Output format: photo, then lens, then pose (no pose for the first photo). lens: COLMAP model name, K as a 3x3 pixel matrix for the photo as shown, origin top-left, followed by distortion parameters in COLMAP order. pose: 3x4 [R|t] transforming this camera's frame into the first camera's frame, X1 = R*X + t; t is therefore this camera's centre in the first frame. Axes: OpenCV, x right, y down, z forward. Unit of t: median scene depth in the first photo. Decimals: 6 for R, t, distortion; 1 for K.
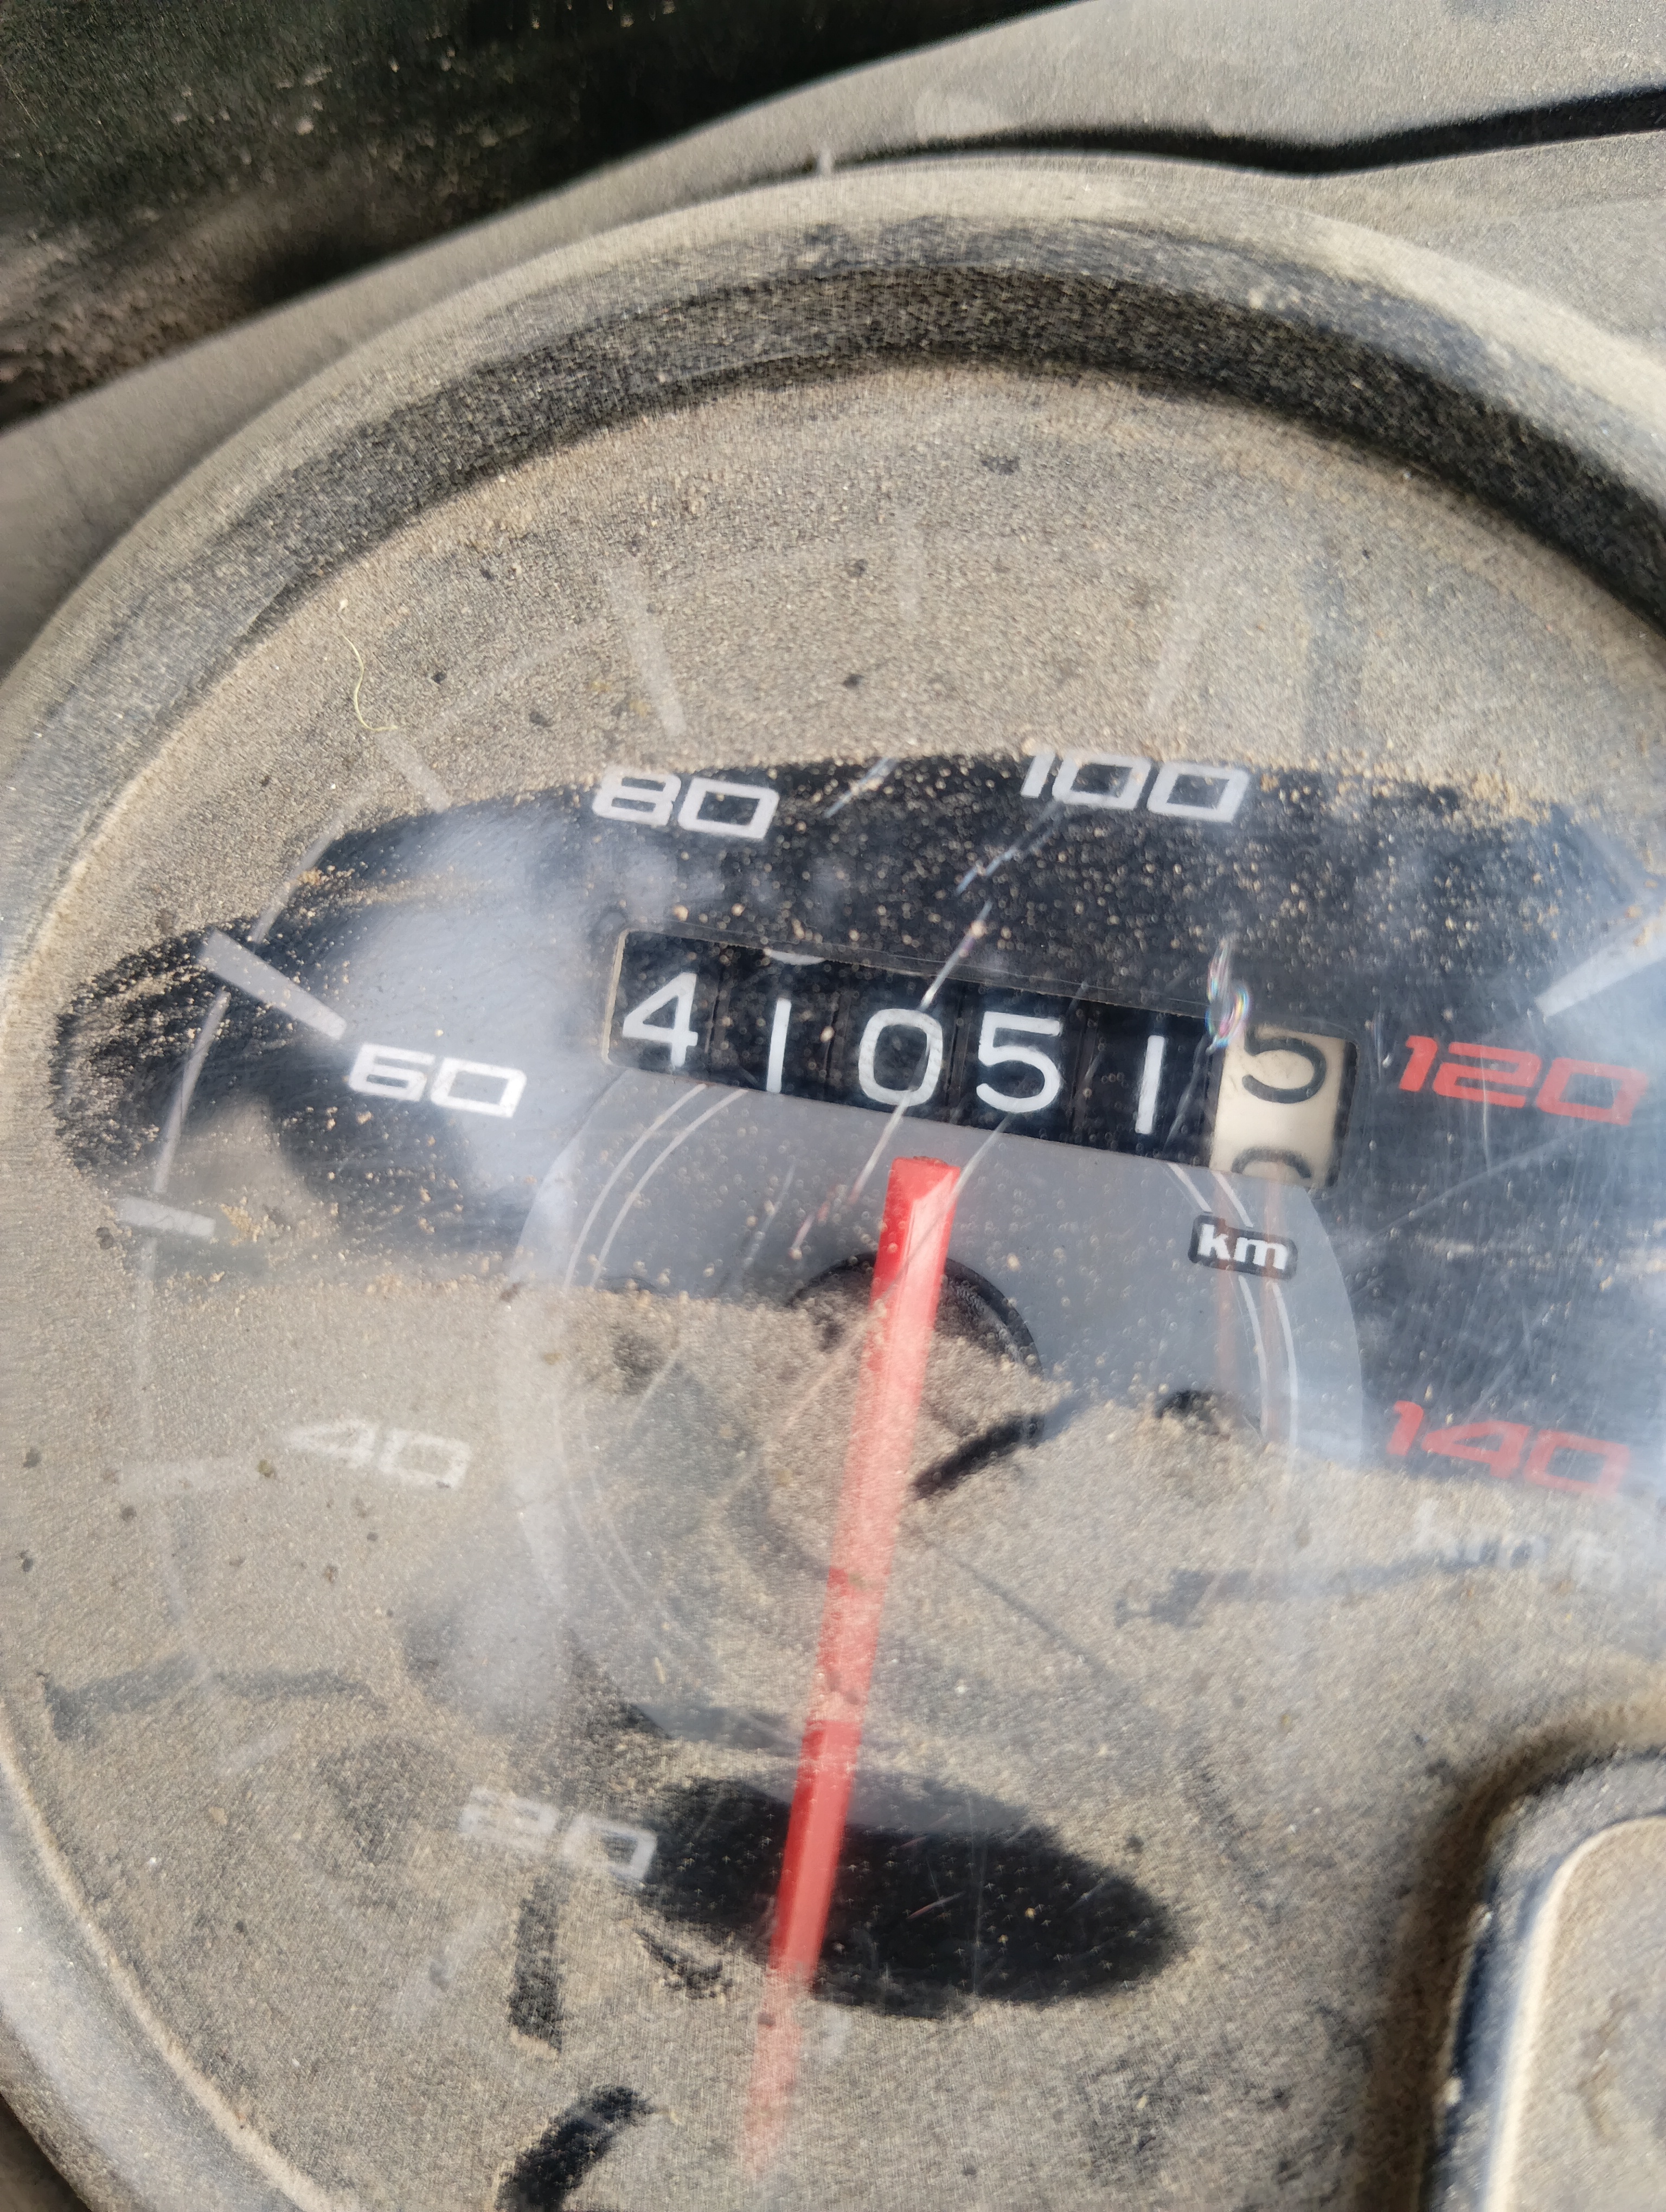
lens RADIAL K [[1949.7, 0, 839.0], [0, 1949.7, 1113.5], [0, 0, 1]] dist [0.000619, -0.047835]
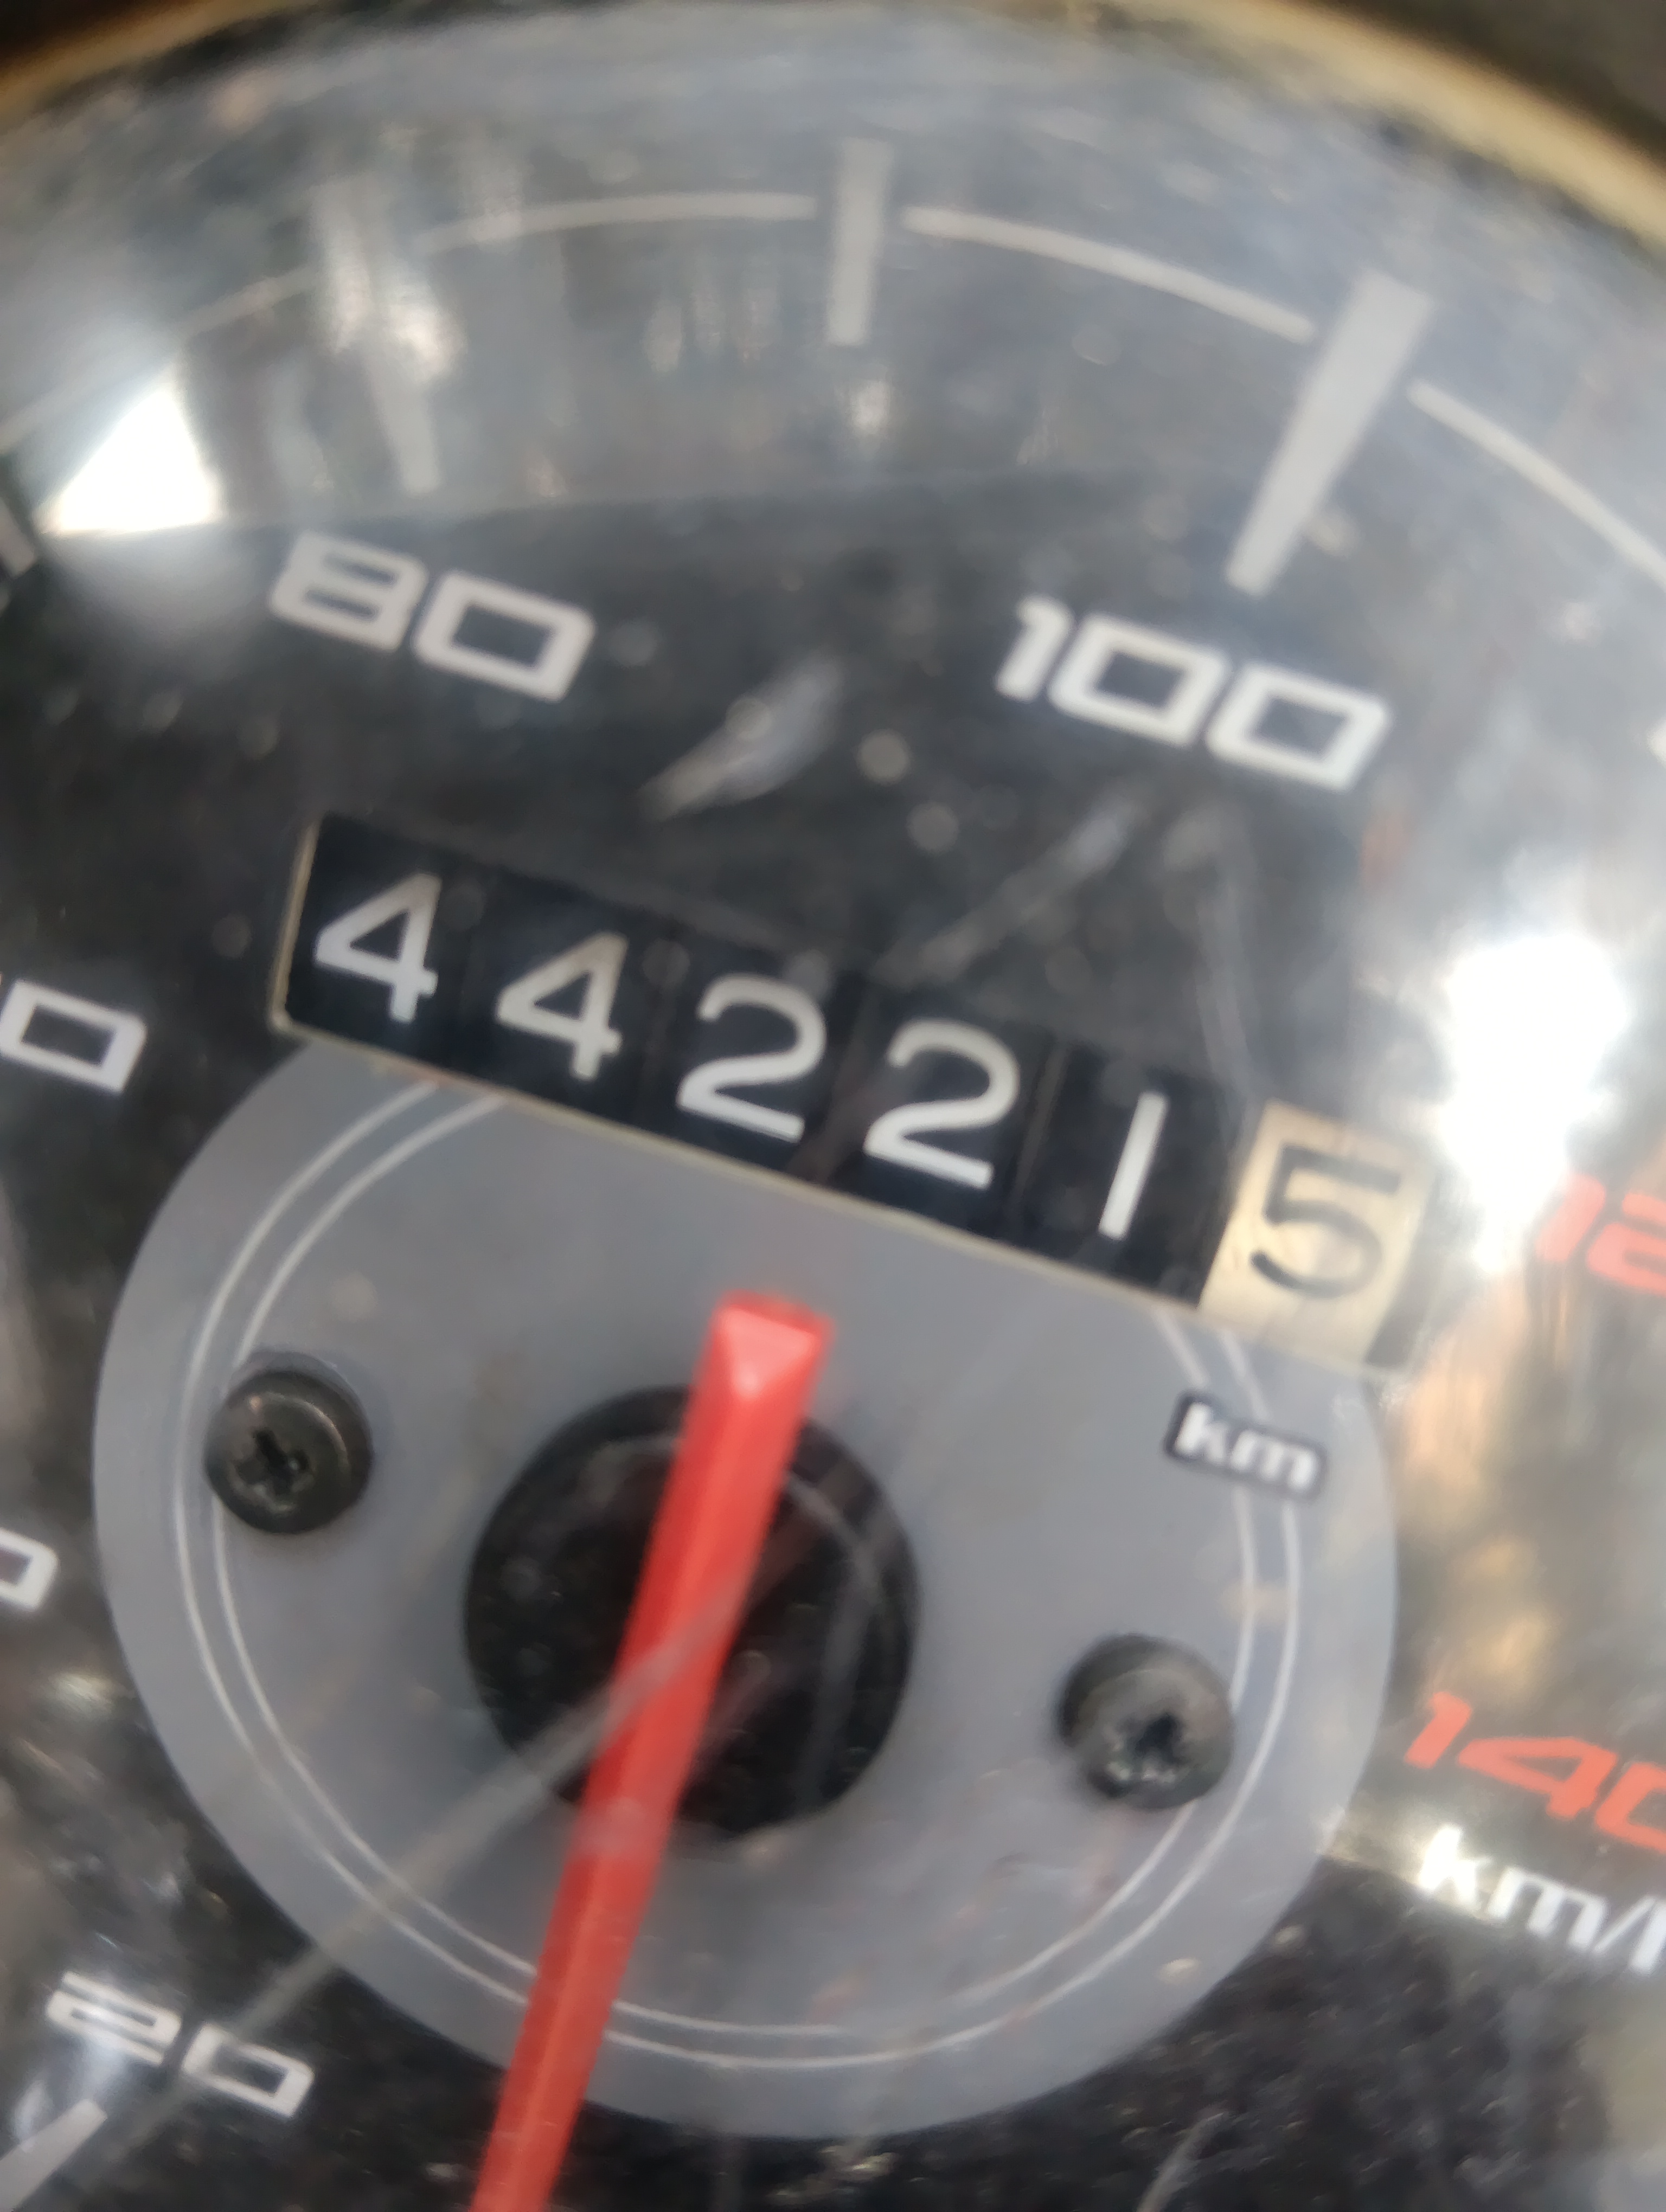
lens RADIAL K [[2004.5, 0, 843.7], [0, 2004.5, 1116.0], [0, 0, 1]] dist [0.003920, -0.181585]
pose [[0.991899, 0.093202, 0.086310, 0.006742], [-0.111771, 0.963220, 0.244364, -0.182359], [-0.060361, -0.252031, 0.965835, 0.390159]]
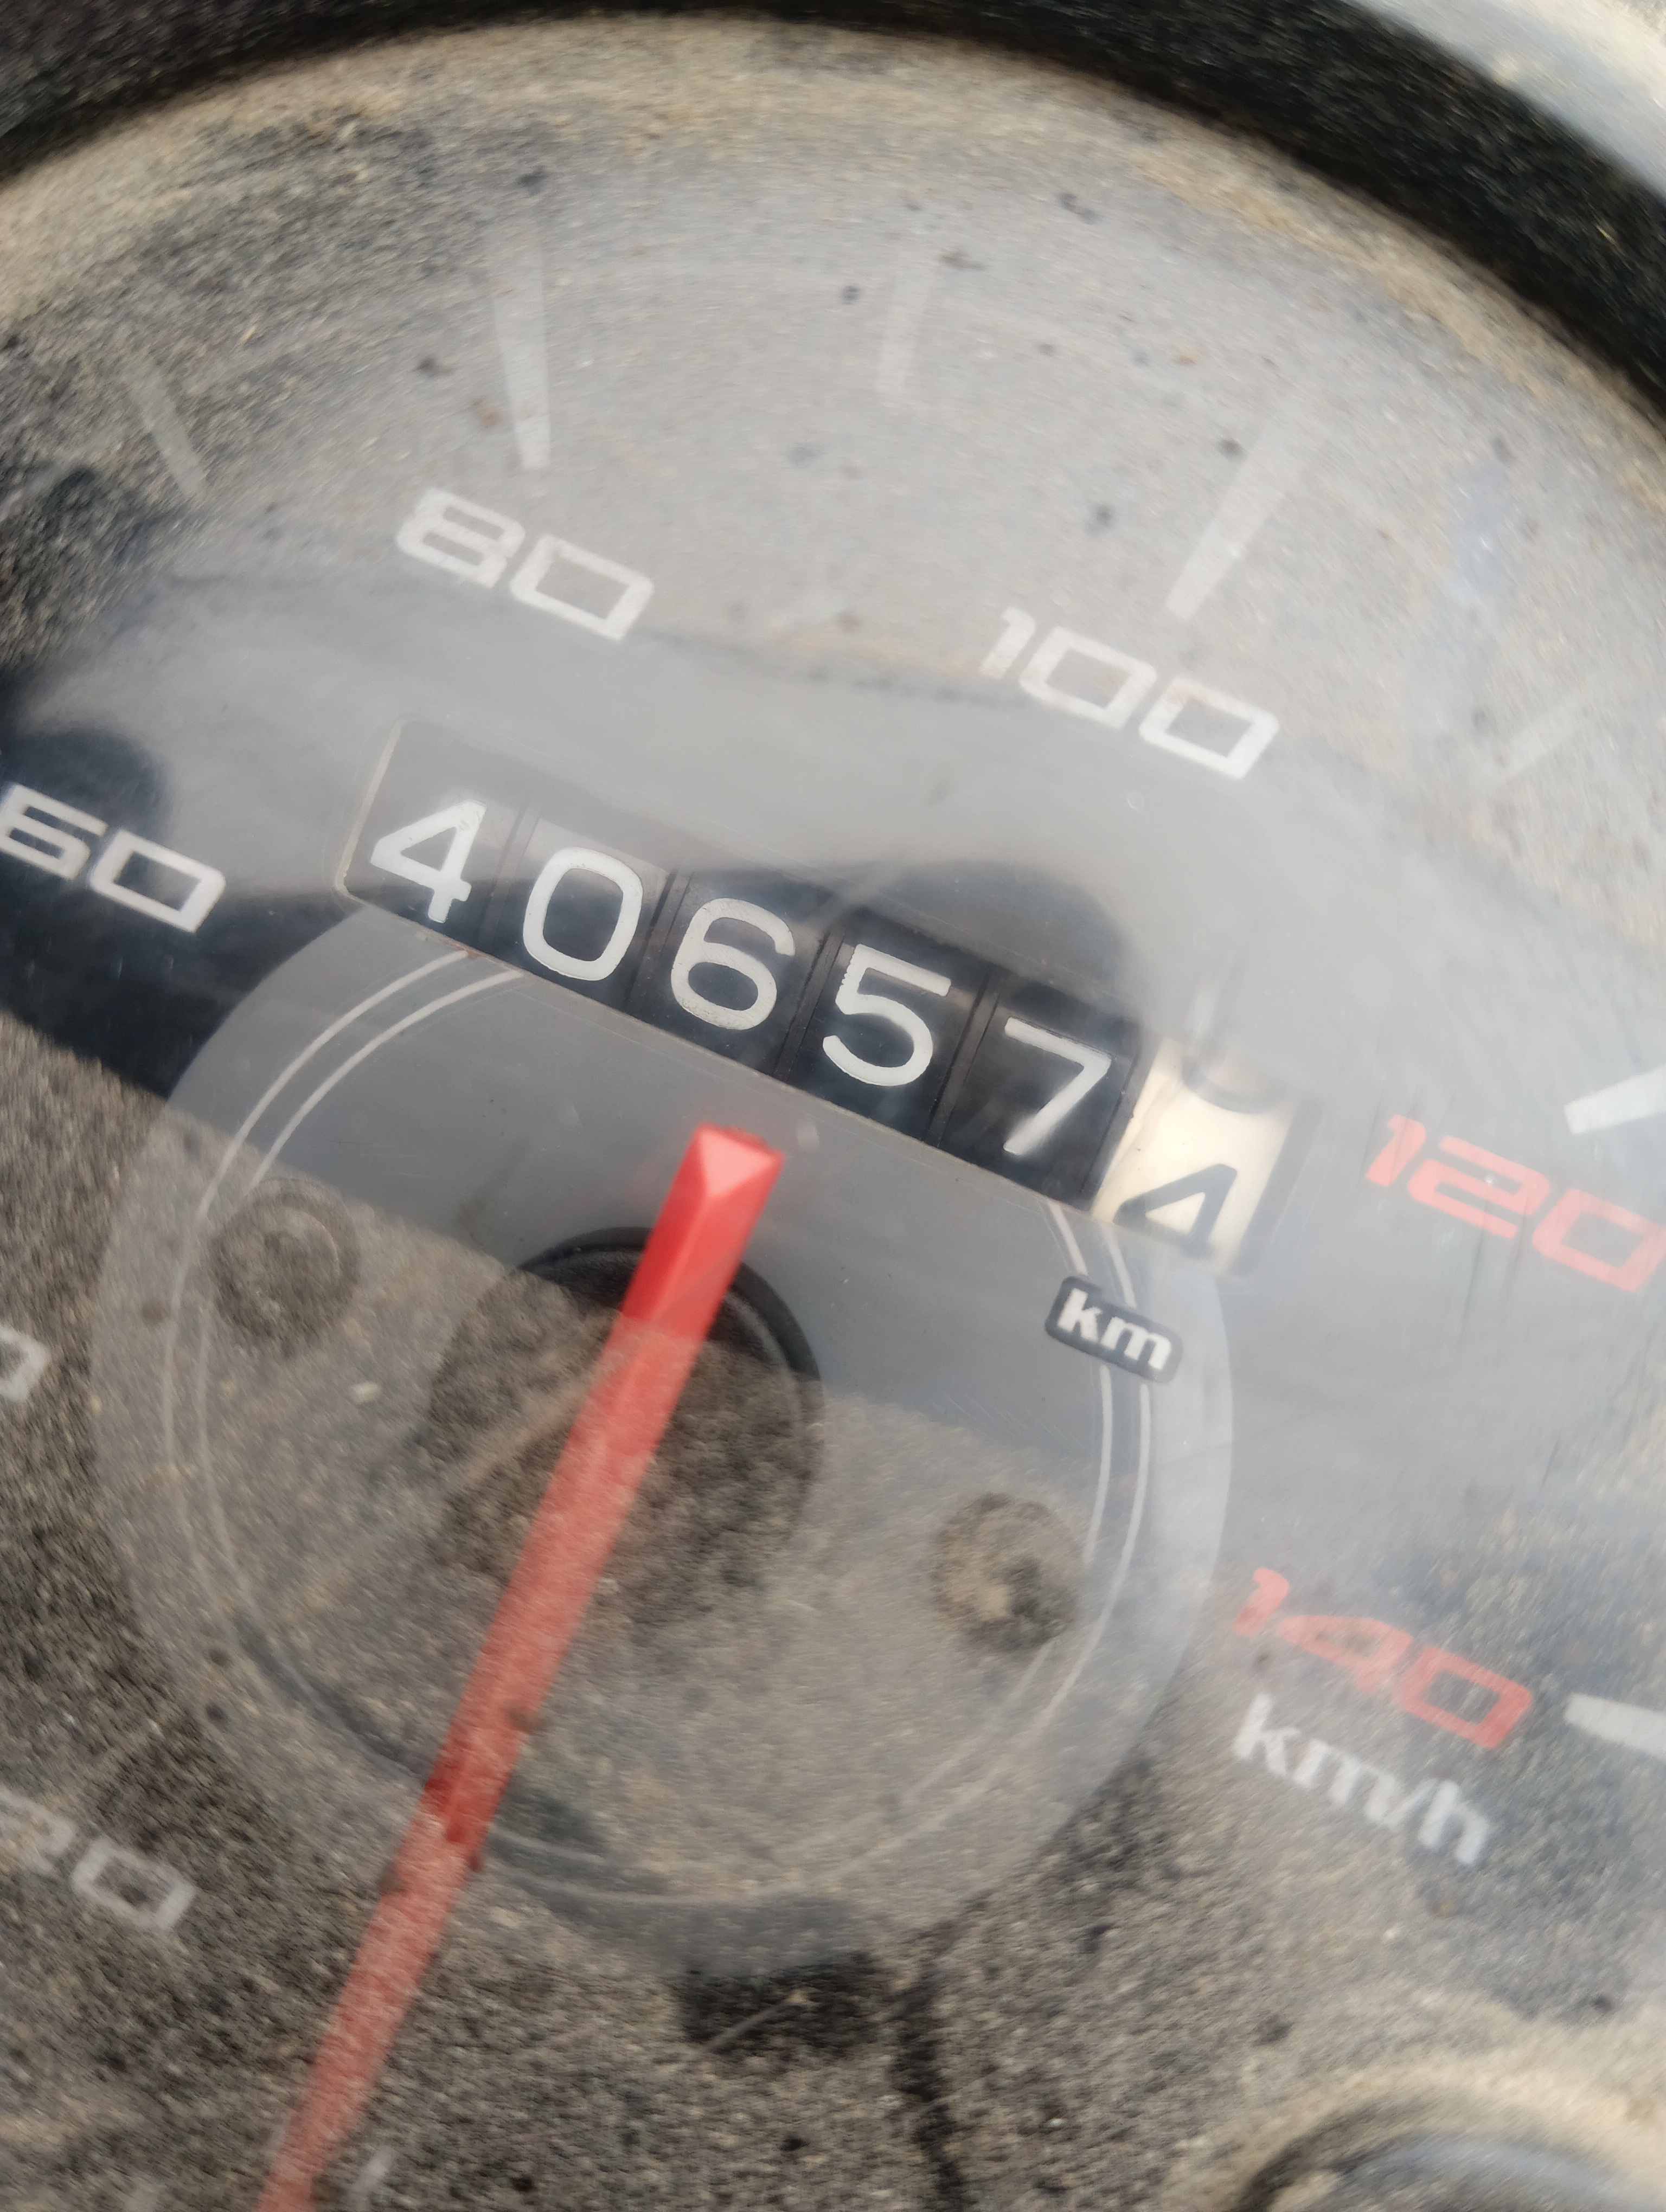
lens RADIAL K [[2004.5, 0, 826.0], [0, 2004.5, 1098.0], [0, 0, 1]] dist [0.003920, -0.181585]
pose [[0.967509, 0.223021, 0.119111, -0.015763], [-0.232021, 0.970346, 0.067790, -0.045623], [-0.100460, -0.093224, 0.990564, 0.242079]]
